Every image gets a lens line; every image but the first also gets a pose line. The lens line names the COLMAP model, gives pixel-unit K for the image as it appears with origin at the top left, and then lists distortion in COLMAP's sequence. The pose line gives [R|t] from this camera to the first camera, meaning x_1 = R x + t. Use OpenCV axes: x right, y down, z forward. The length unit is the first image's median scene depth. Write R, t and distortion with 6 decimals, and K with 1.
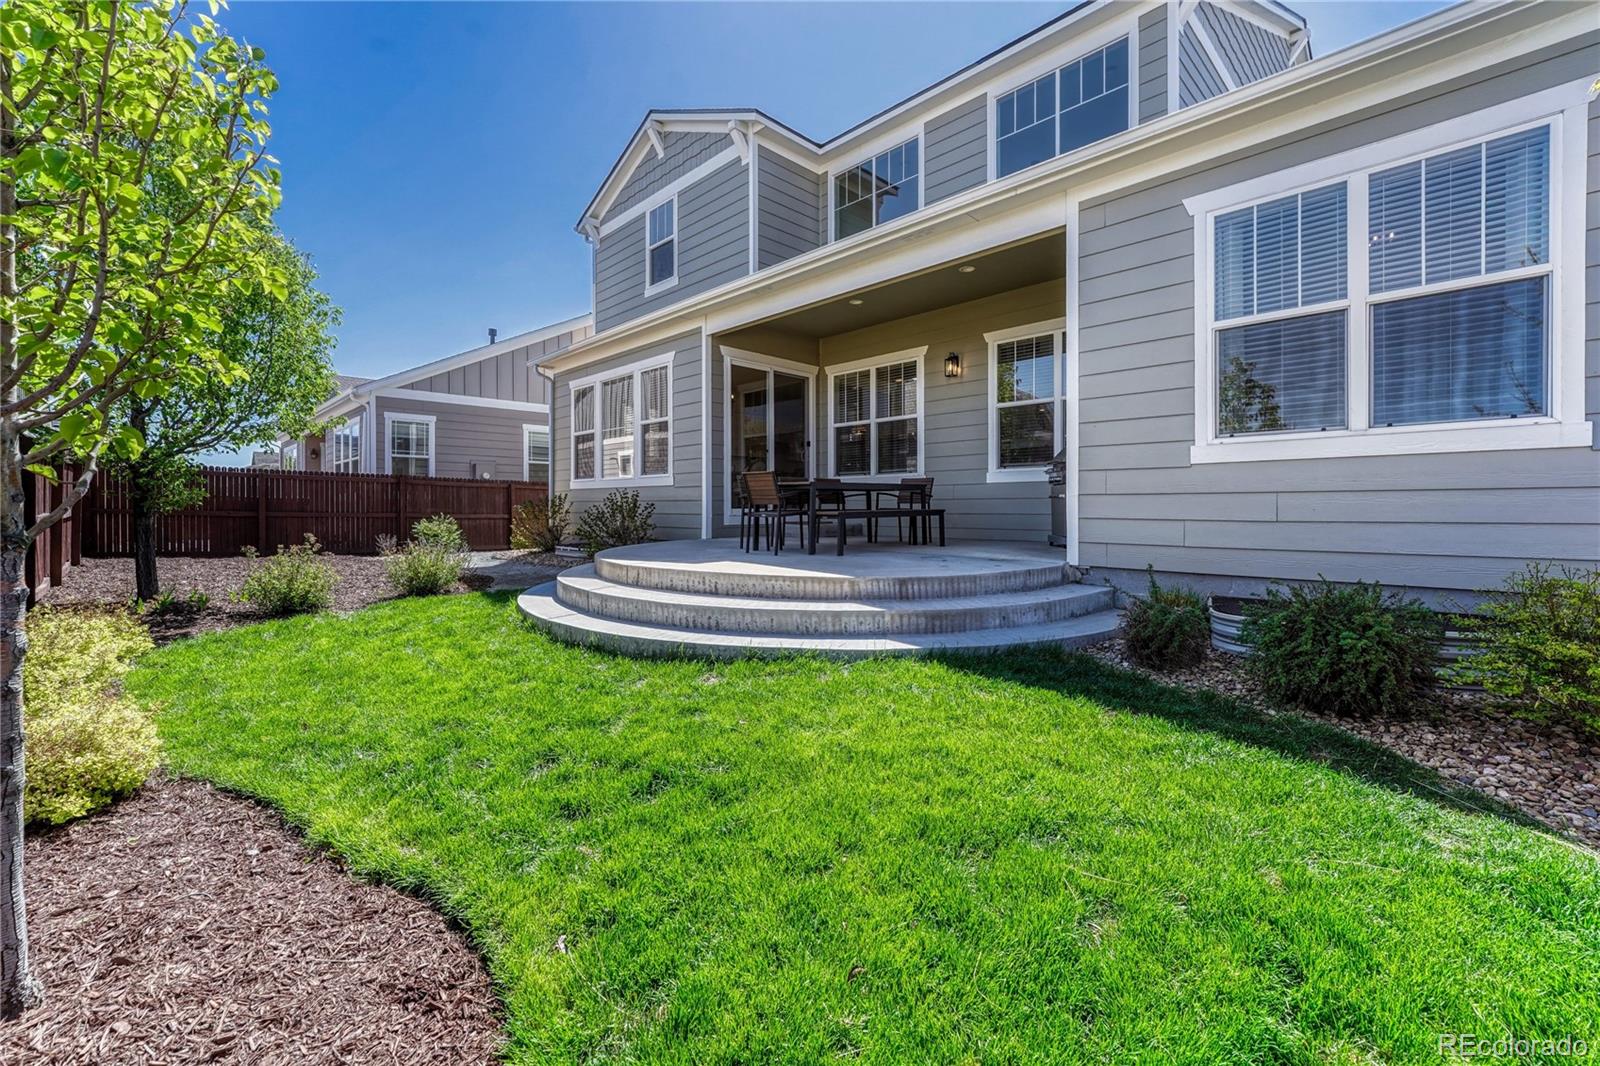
lens RADIAL K [[660.7, 0, 789.9], [0, 660.7, 524.9], [0, 0, 1]] dist [-0.001254, -0.000169]
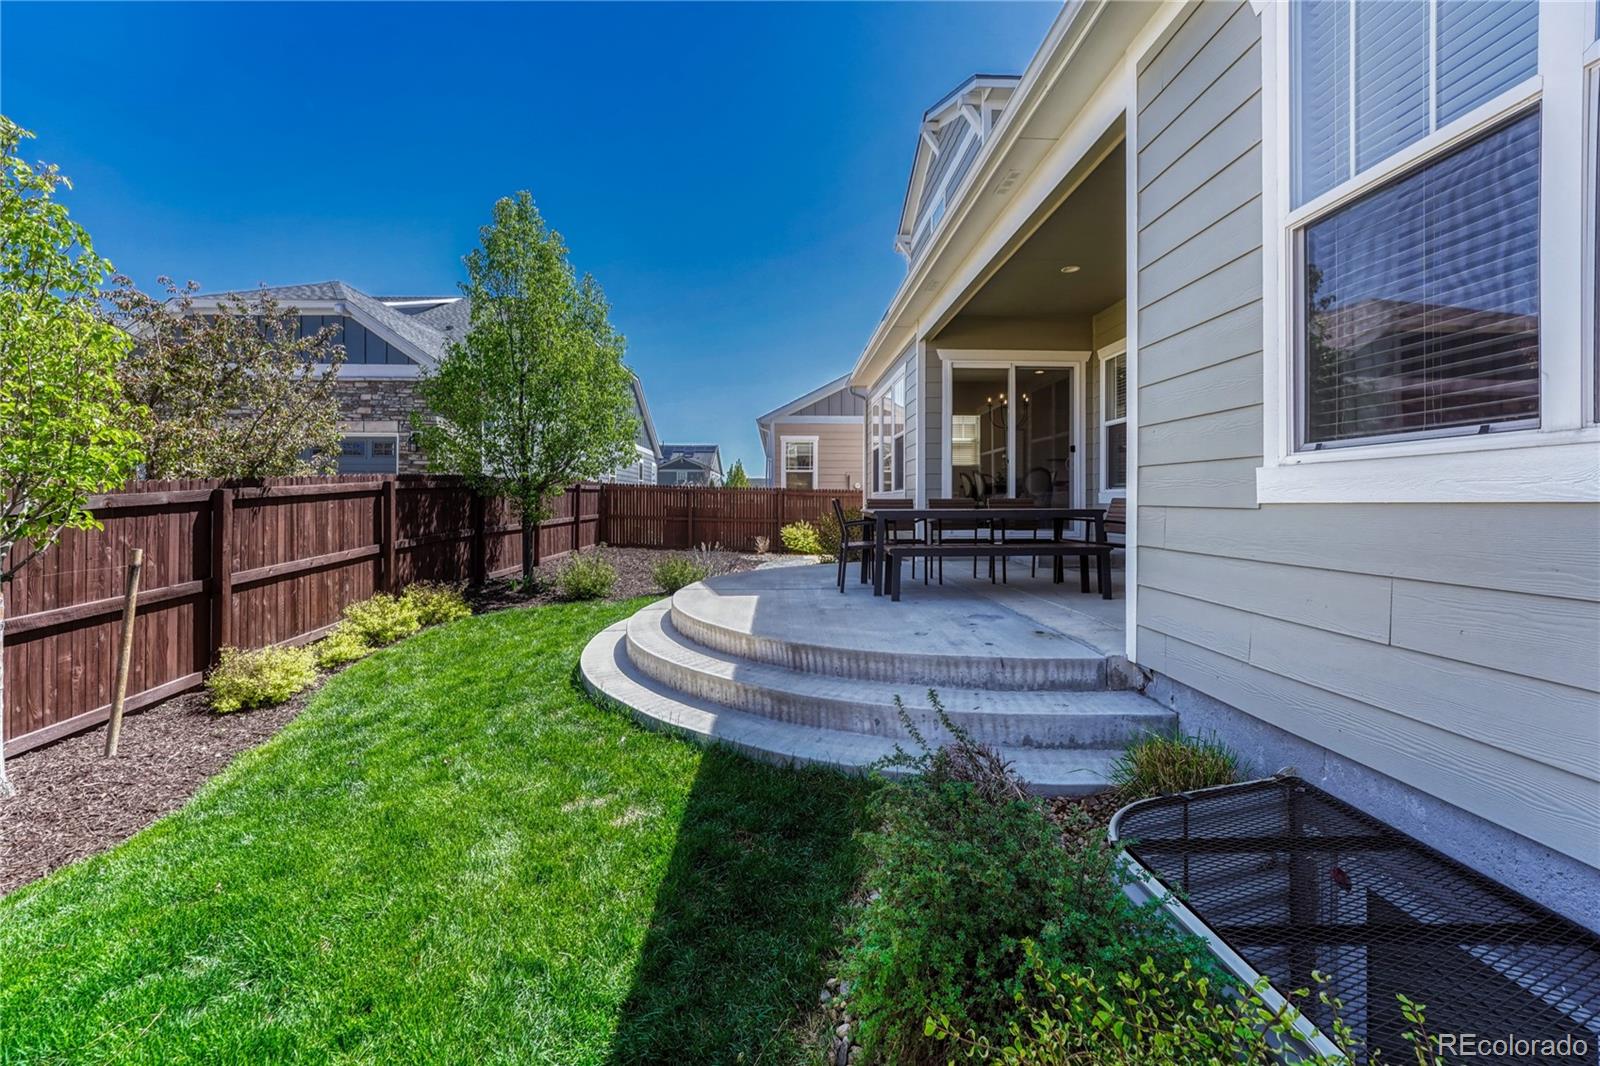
lens RADIAL K [[653.5, 0, 792.8], [0, 653.5, 511.4], [0, 0, 1]] dist [-0.000672, -0.000003]
pose [[0.725201, 0.013192, -0.688411, 0.700164], [-0.021731, 0.999757, -0.003734, -0.077612], [0.688195, 0.017668, 0.725311, 0.398899]]
